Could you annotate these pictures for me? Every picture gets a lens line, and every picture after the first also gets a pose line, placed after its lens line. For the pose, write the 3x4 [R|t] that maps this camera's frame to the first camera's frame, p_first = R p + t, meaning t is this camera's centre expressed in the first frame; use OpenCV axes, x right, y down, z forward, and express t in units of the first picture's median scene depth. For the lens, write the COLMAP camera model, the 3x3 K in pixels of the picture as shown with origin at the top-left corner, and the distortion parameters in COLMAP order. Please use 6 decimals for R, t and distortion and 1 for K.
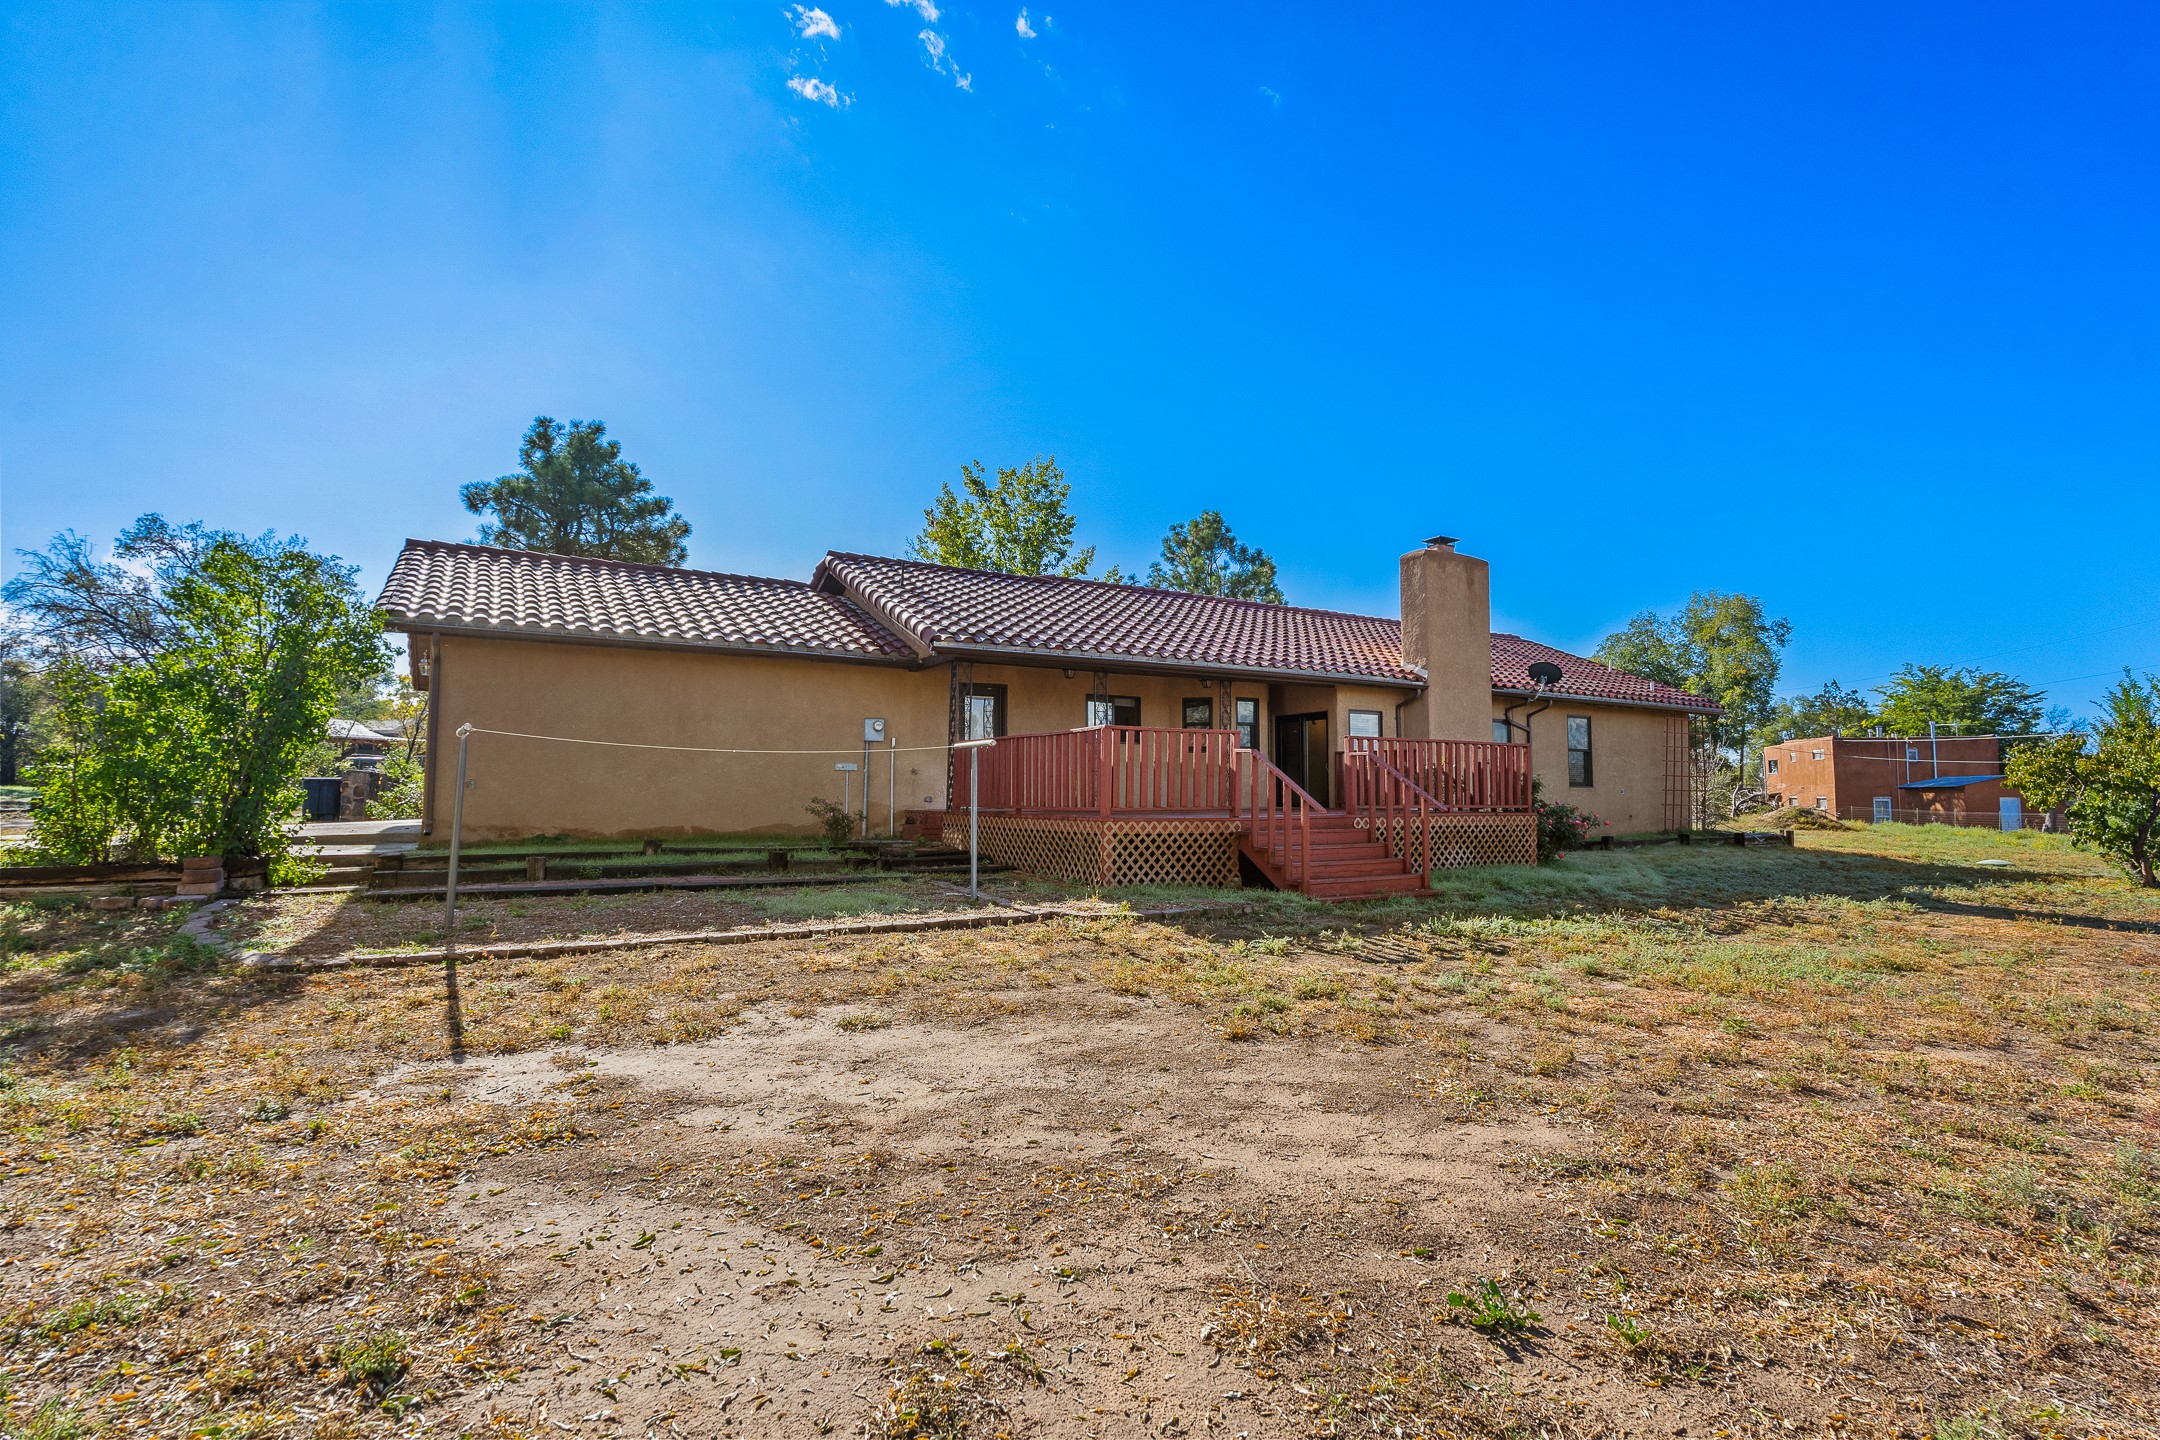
lens RADIAL K [[1055.0, 0, 1080.0], [0, 1055.0, 720.0], [0, 0, 1]] dist [0.000017, -0.000003]
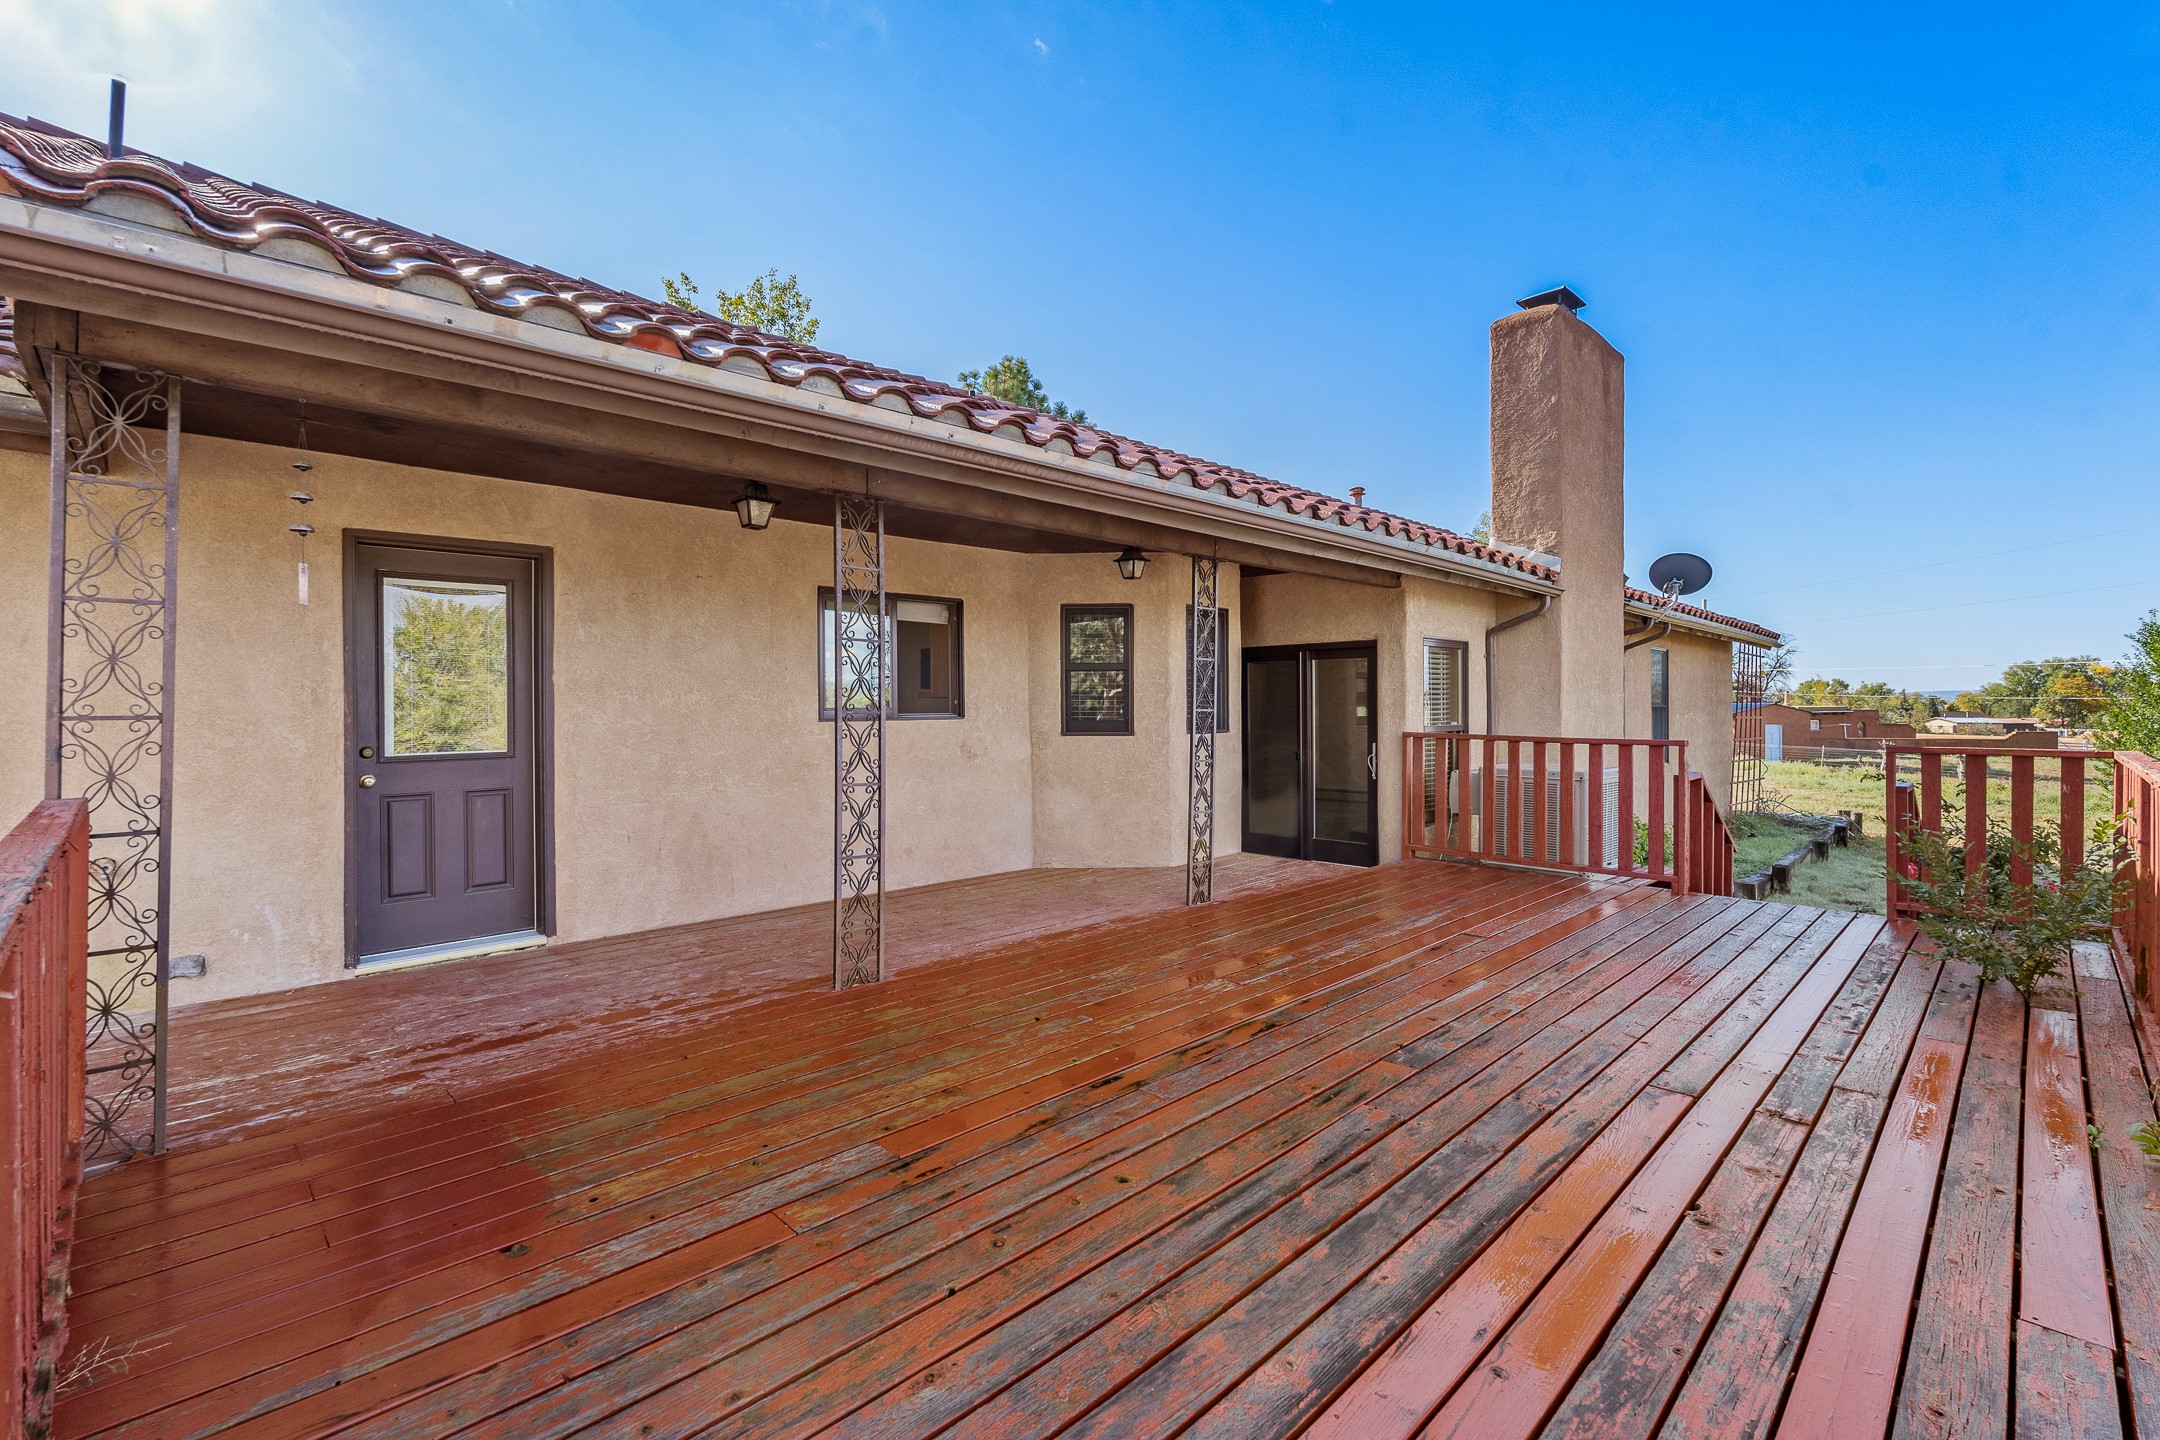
lens RADIAL K [[955.5, 0, 1089.1], [0, 955.5, 718.7], [0, 0, 1]] dist [-0.008287, 0.000524]
pose [[0.969058, -0.010097, 0.246627, 0.013860], [-0.011628, 0.996186, 0.086474, -0.008820], [-0.246560, -0.086666, 0.965245, 0.618152]]
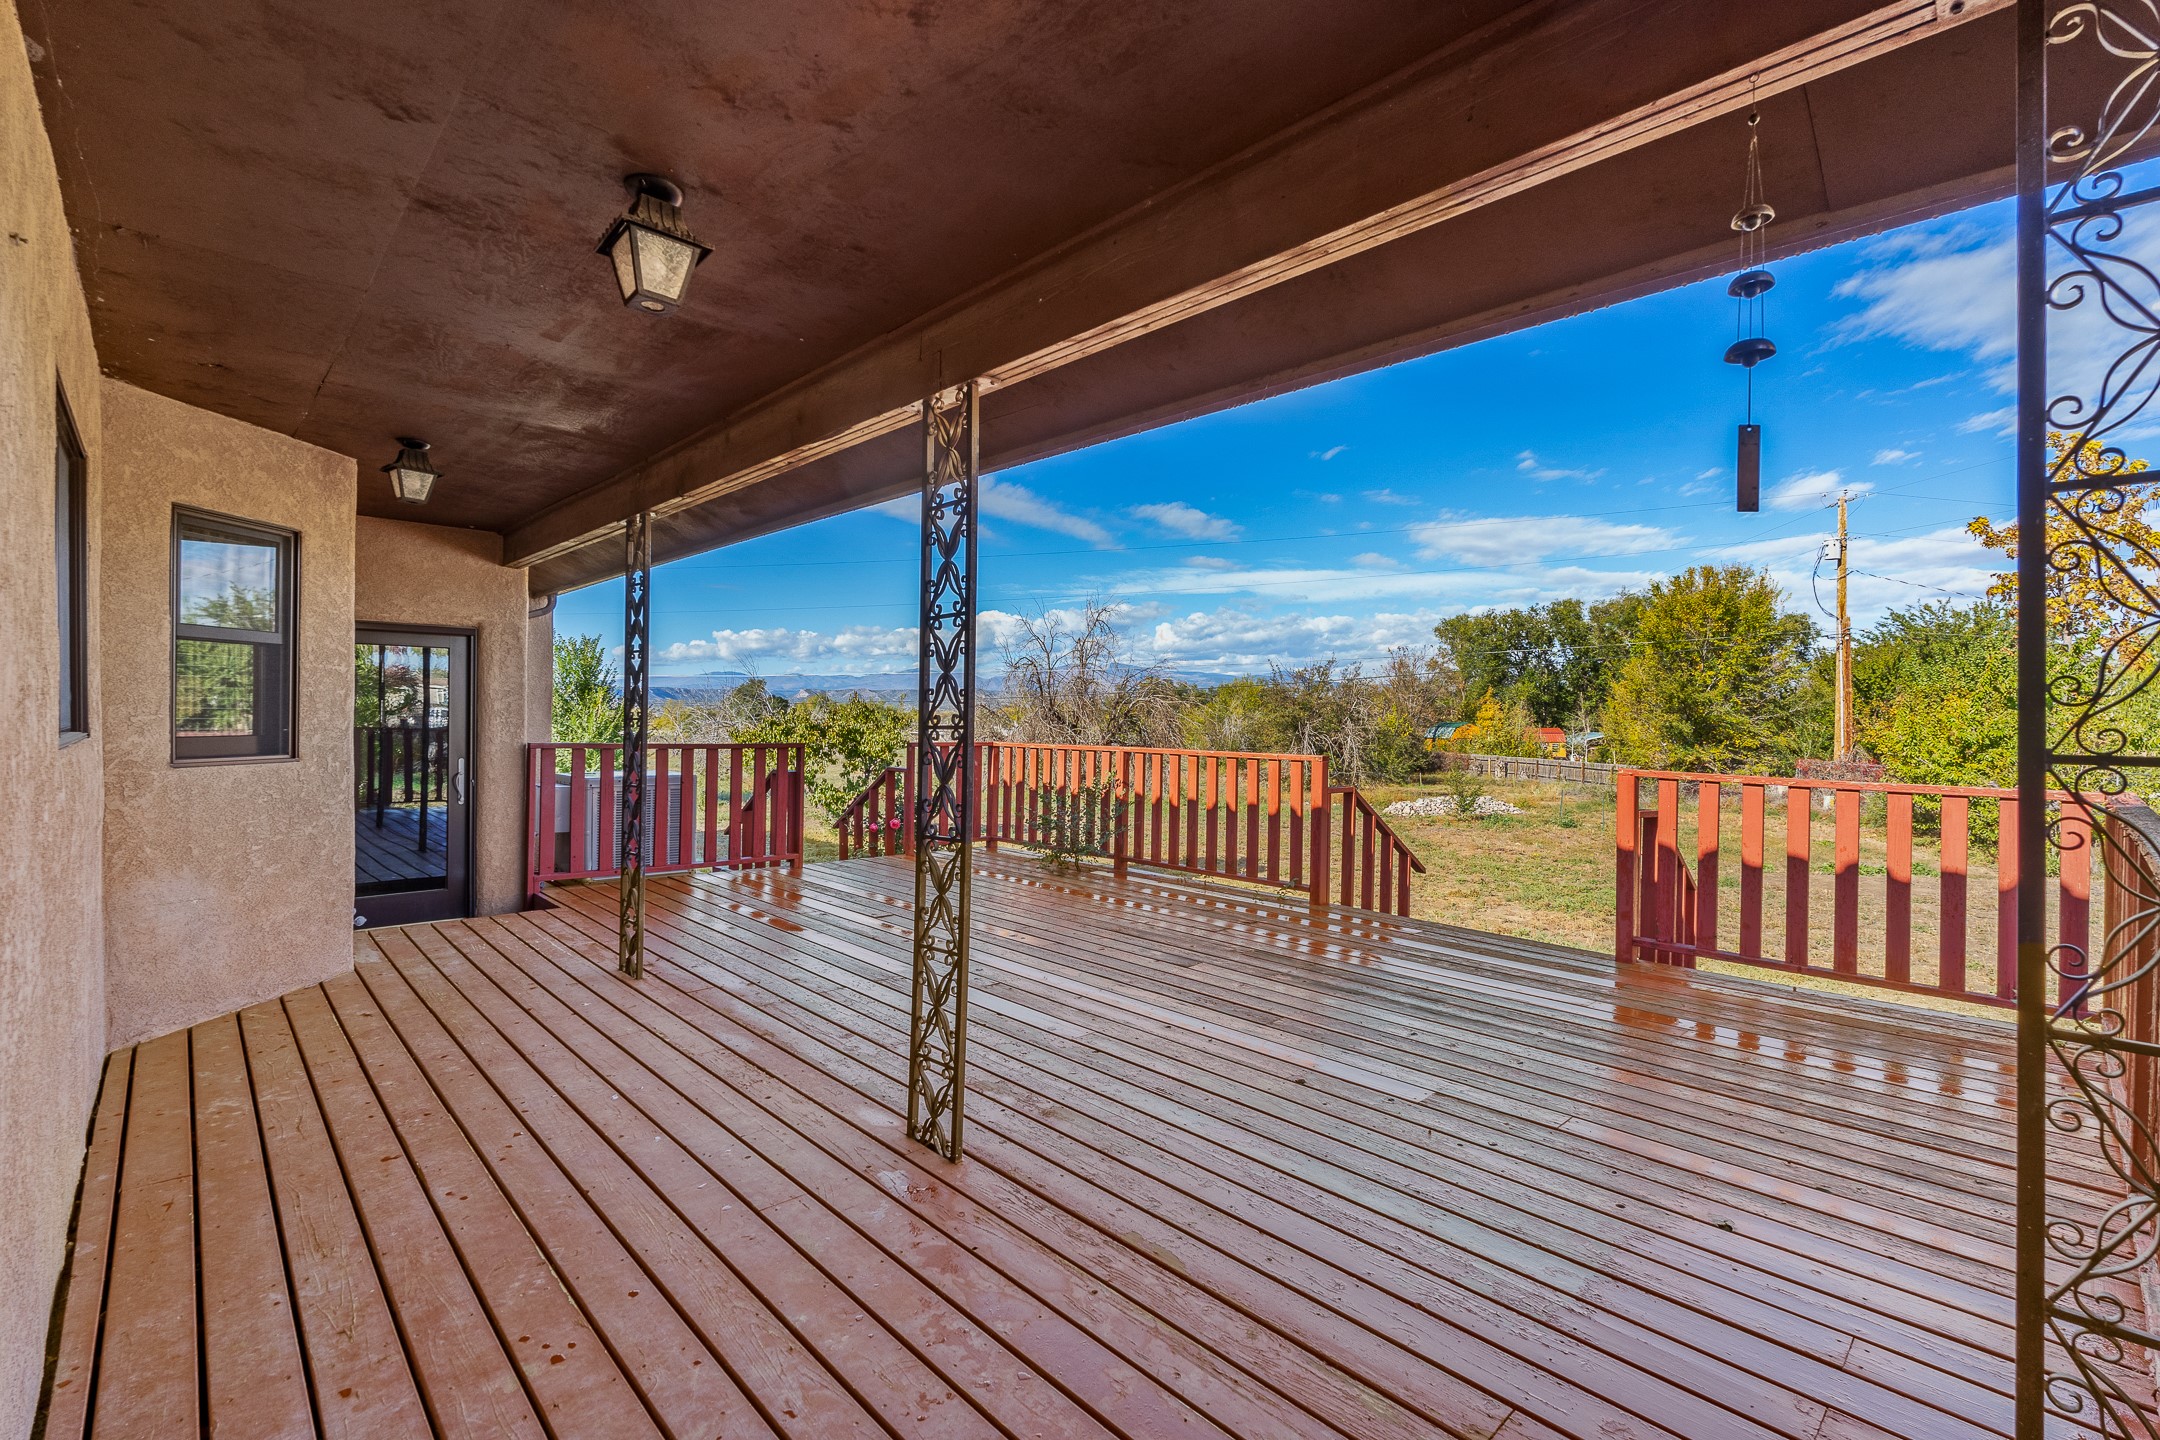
lens RADIAL K [[955.5, 0, 1089.1], [0, 955.5, 718.7], [0, 0, 1]] dist [-0.008287, 0.000524]
pose [[-0.219824, -0.012883, 0.975454, -0.124562], [-0.089220, 0.995988, -0.006951, 0.006235], [-0.971451, -0.088558, -0.220092, 0.850525]]
